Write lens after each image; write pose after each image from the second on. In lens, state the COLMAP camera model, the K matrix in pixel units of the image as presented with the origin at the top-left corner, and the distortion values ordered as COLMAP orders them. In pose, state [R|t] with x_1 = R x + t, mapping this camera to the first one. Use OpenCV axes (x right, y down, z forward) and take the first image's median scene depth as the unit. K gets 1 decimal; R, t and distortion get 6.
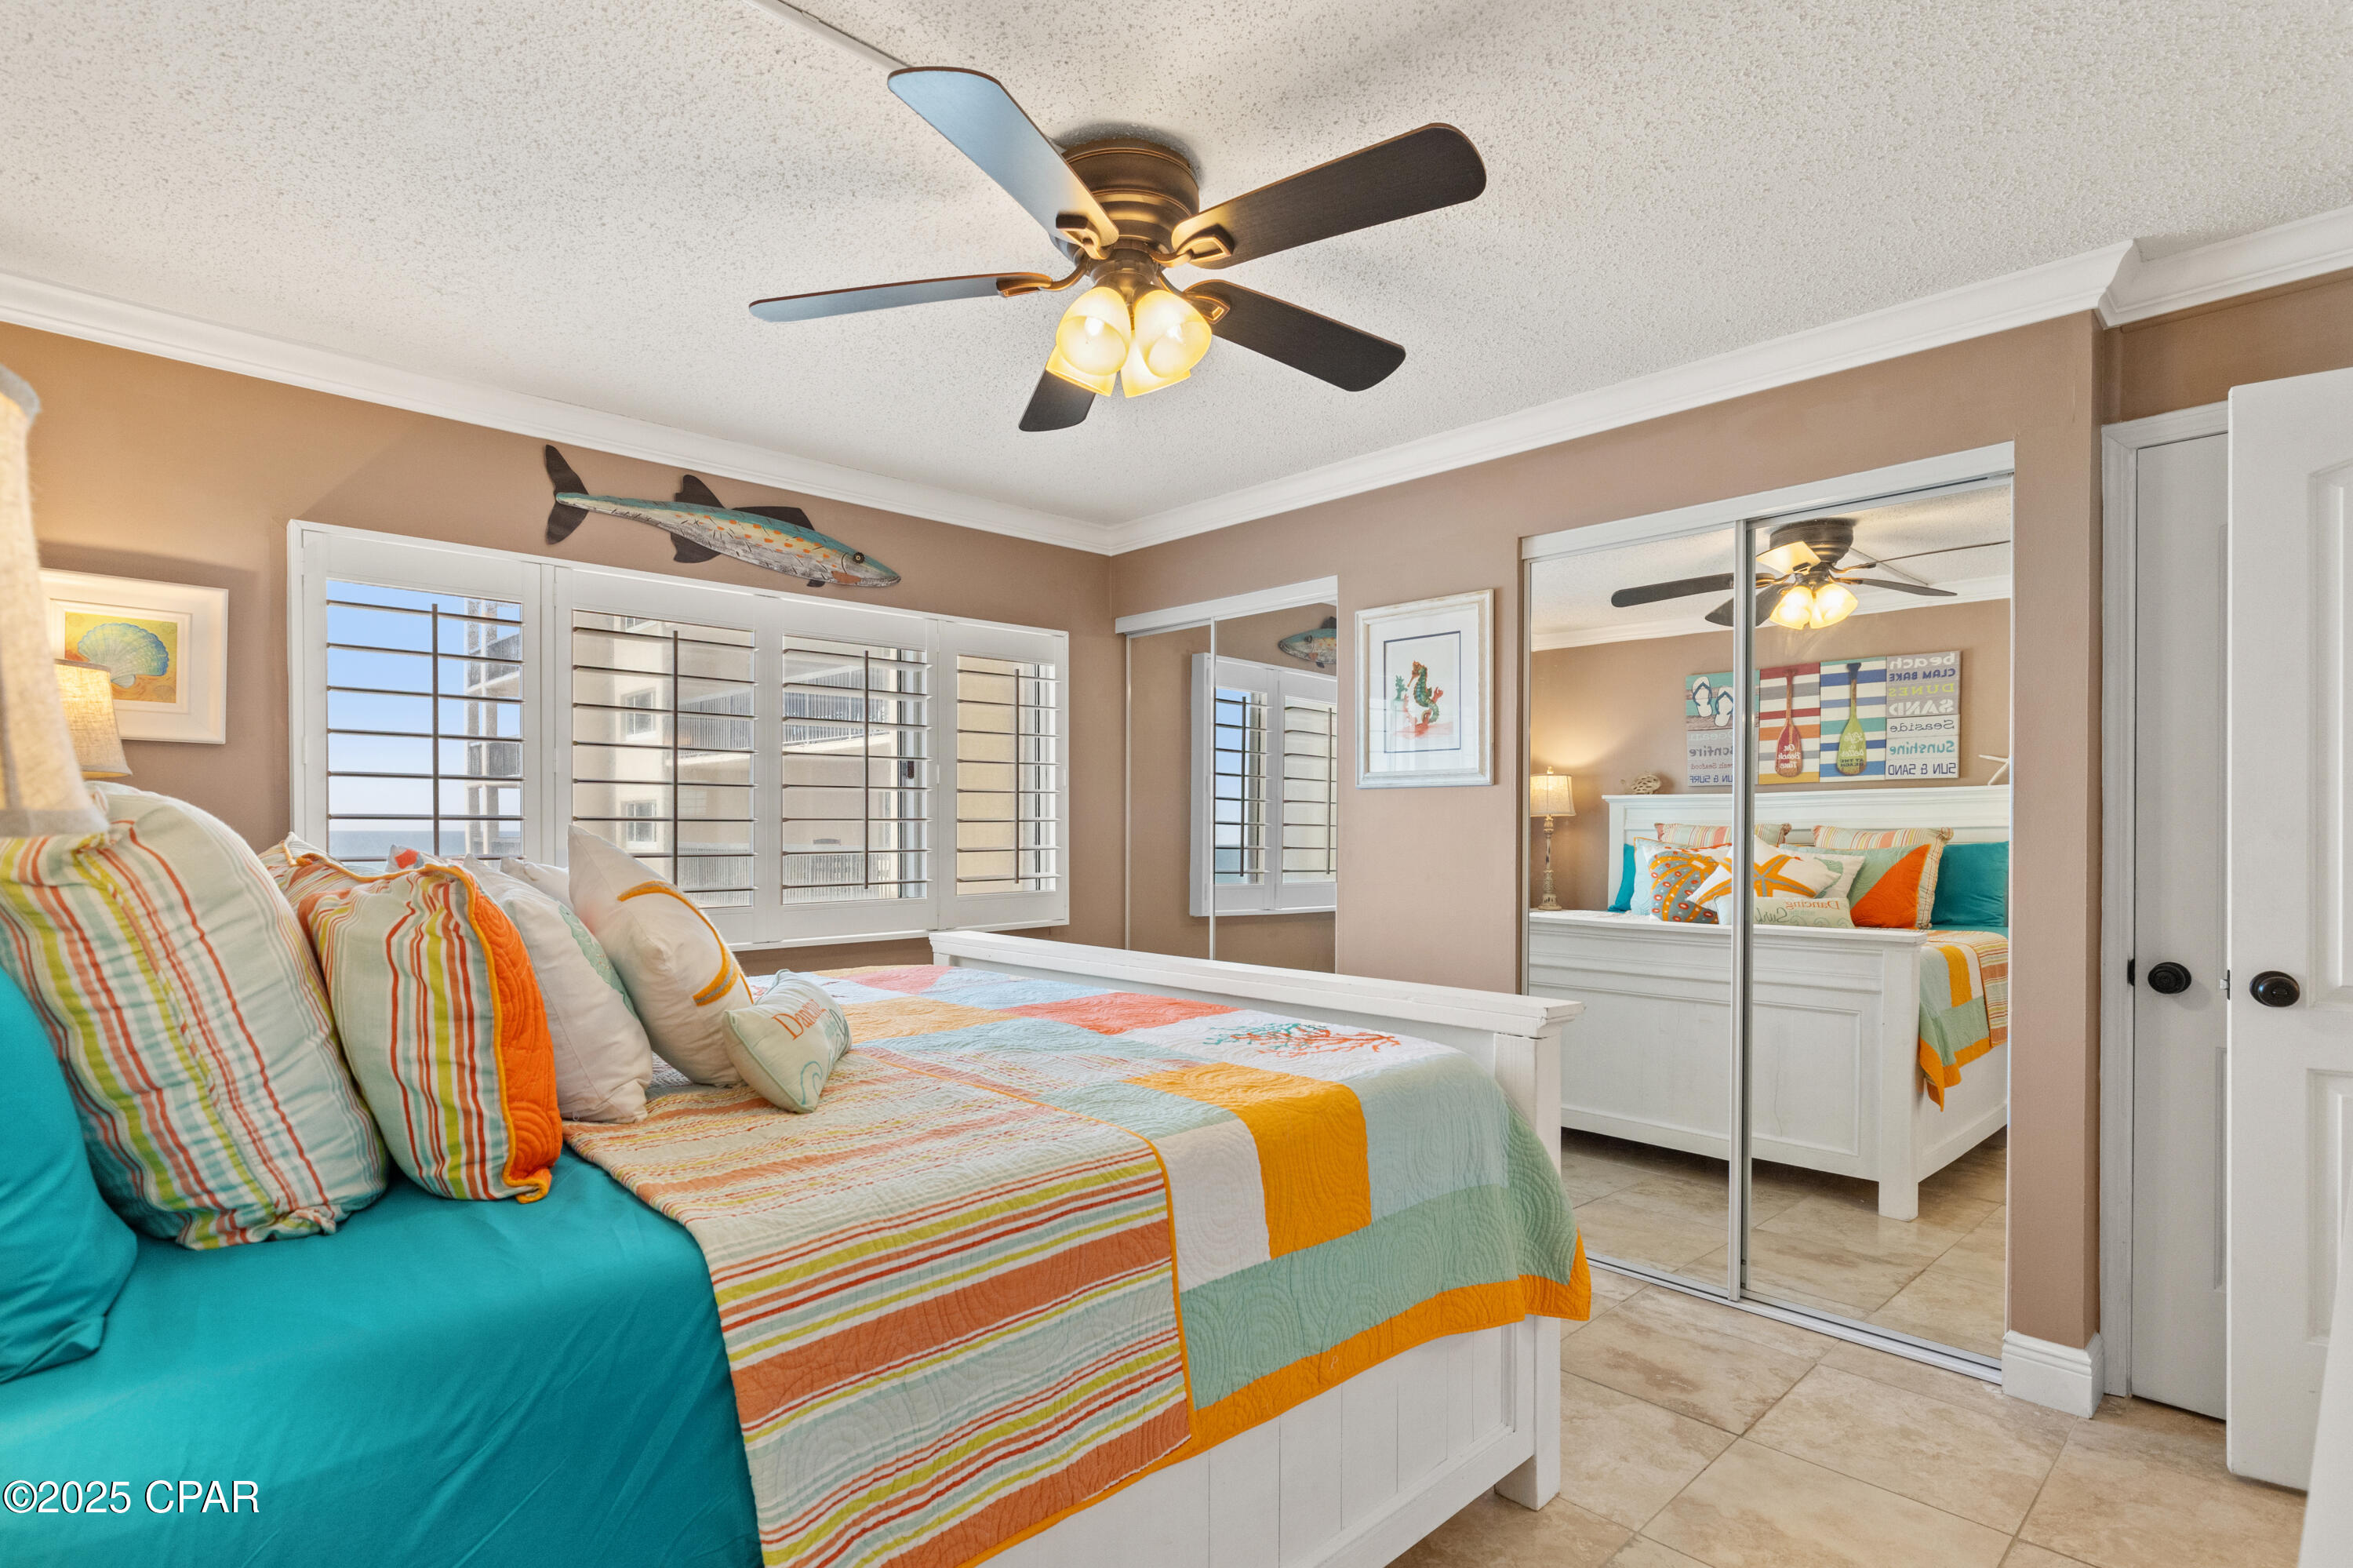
lens RADIAL K [[1150.0, 0, 1184.6], [0, 1150.0, 832.3], [0, 0, 1]] dist [0.001980, 0.000311]
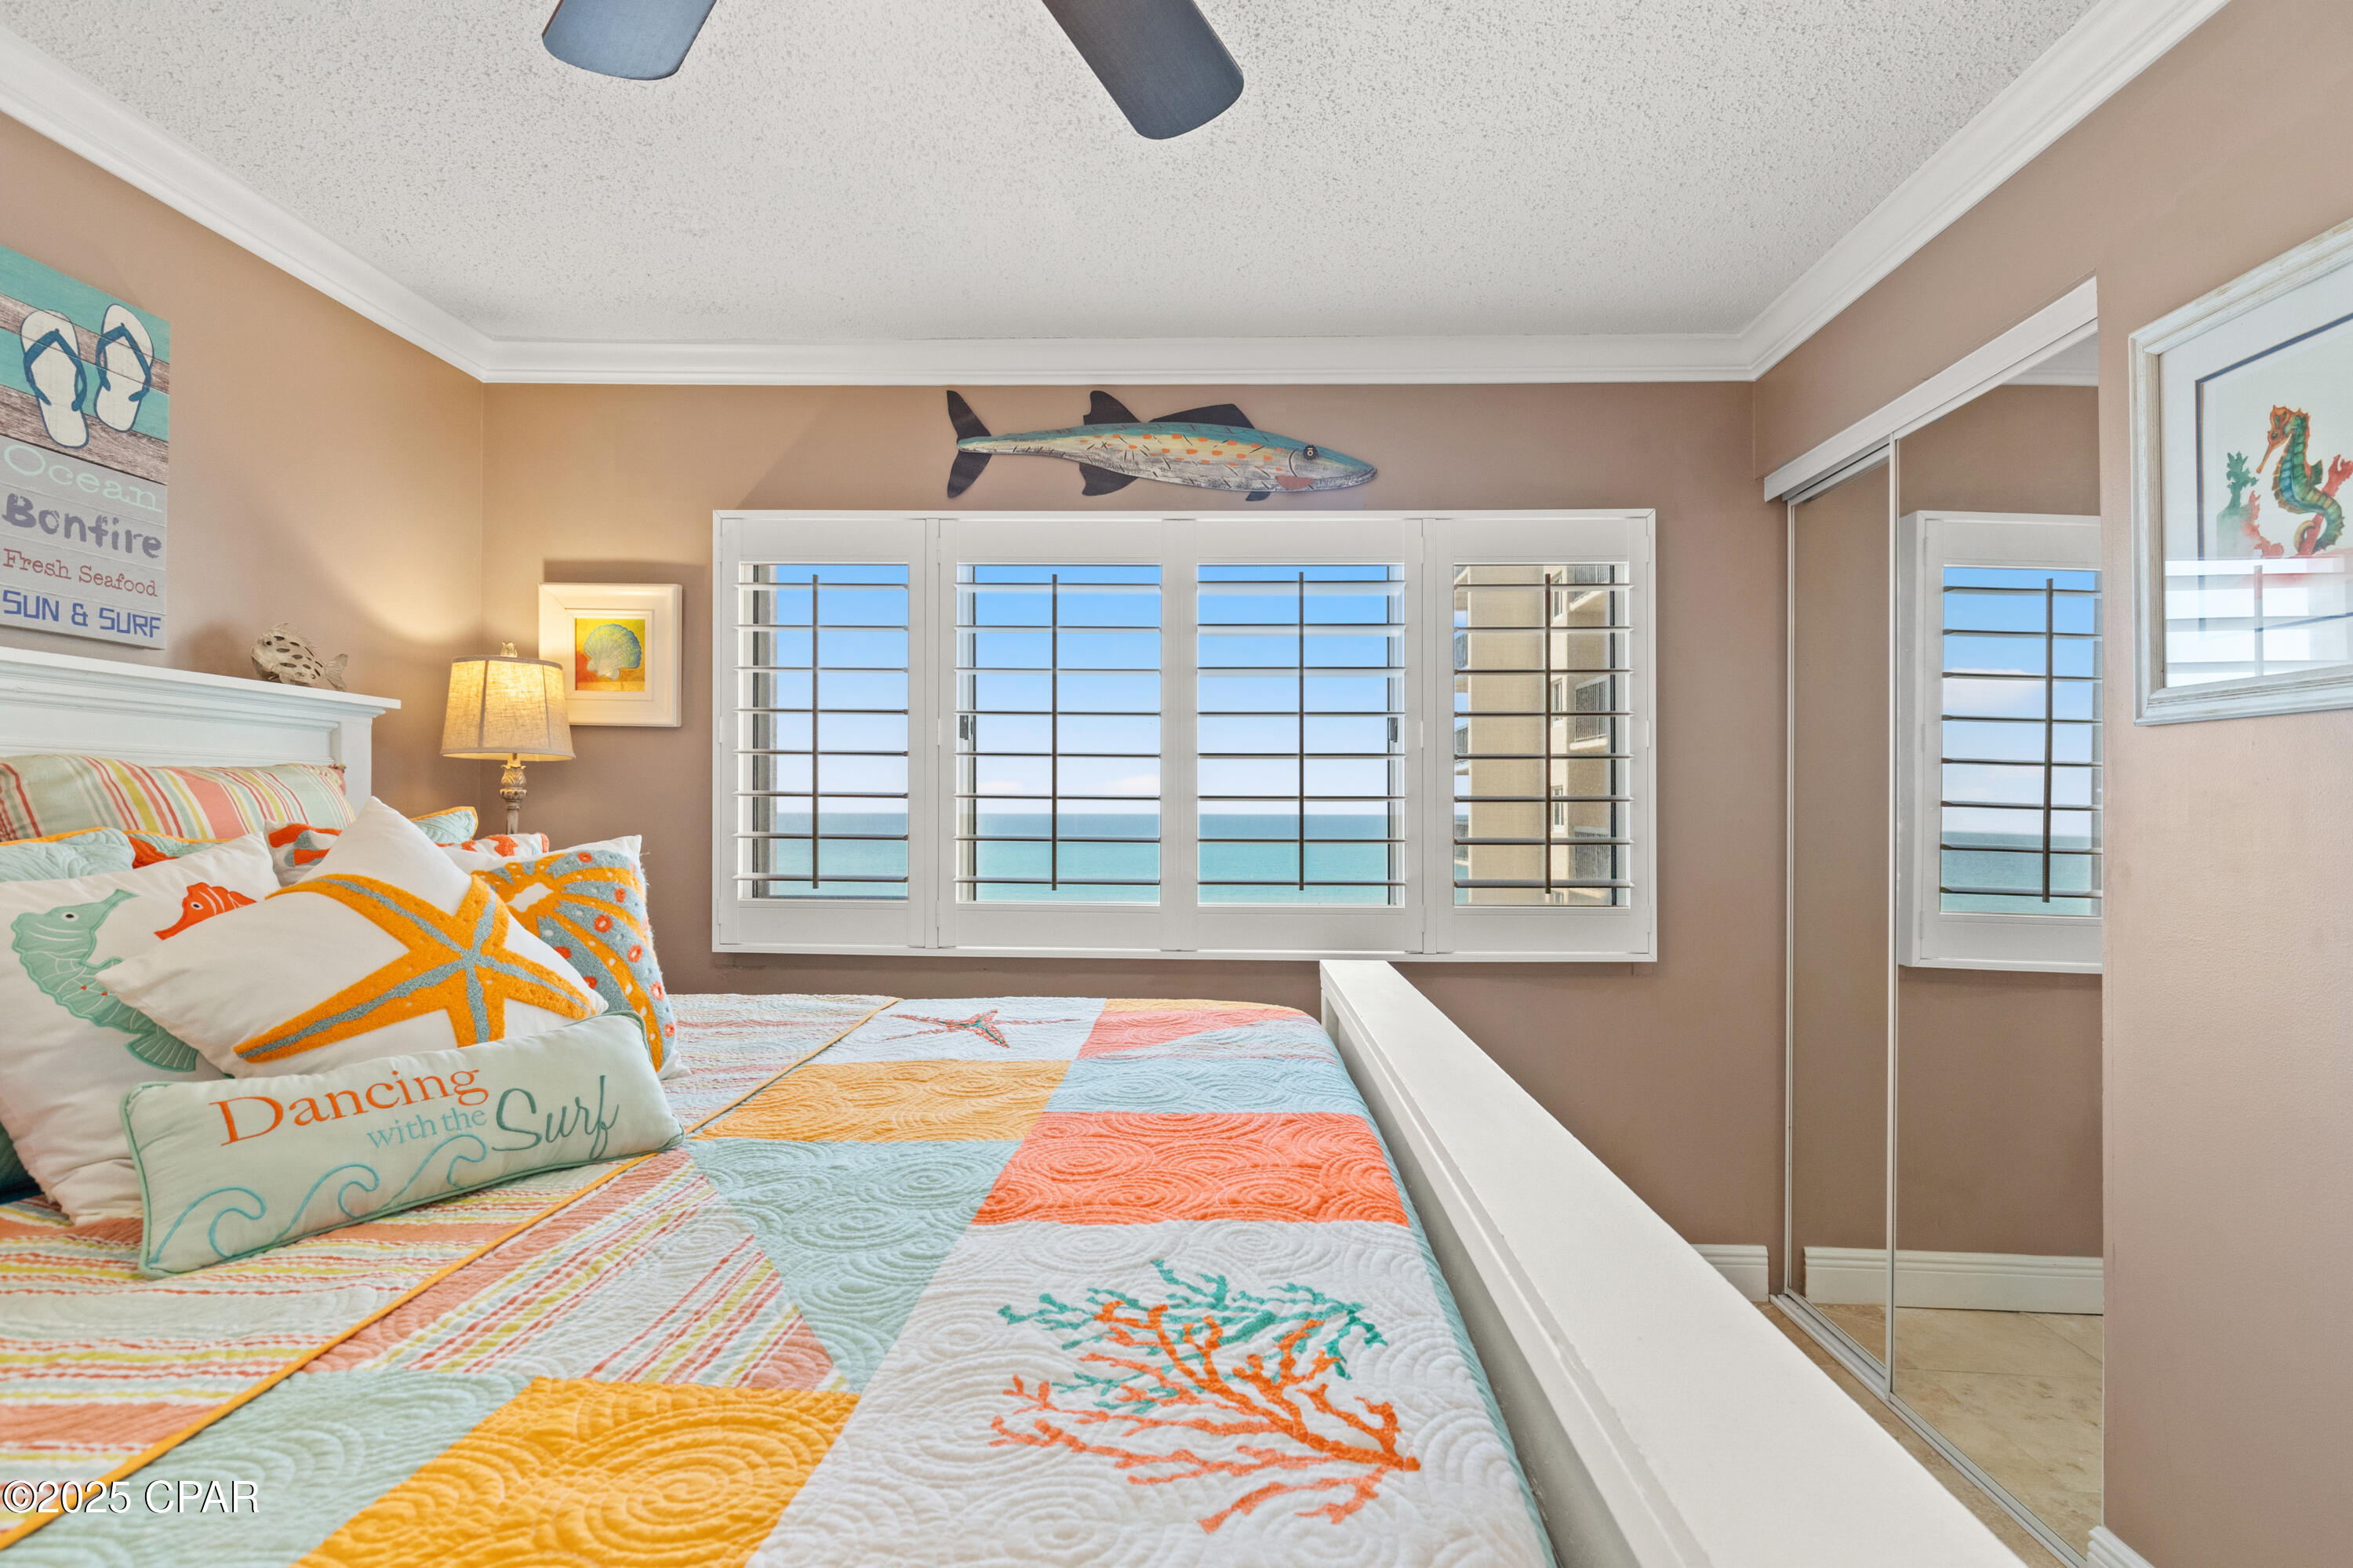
lens RADIAL K [[1166.7, 0, 1175.7], [0, 1166.7, 804.0], [0, 0, 1]] dist [0.003896, -0.000409]
pose [[0.707359, 0.002775, -0.706850, 0.217561], [-0.009690, 0.999936, -0.005771, -0.001572], [0.706789, 0.010932, 0.707340, 0.432121]]
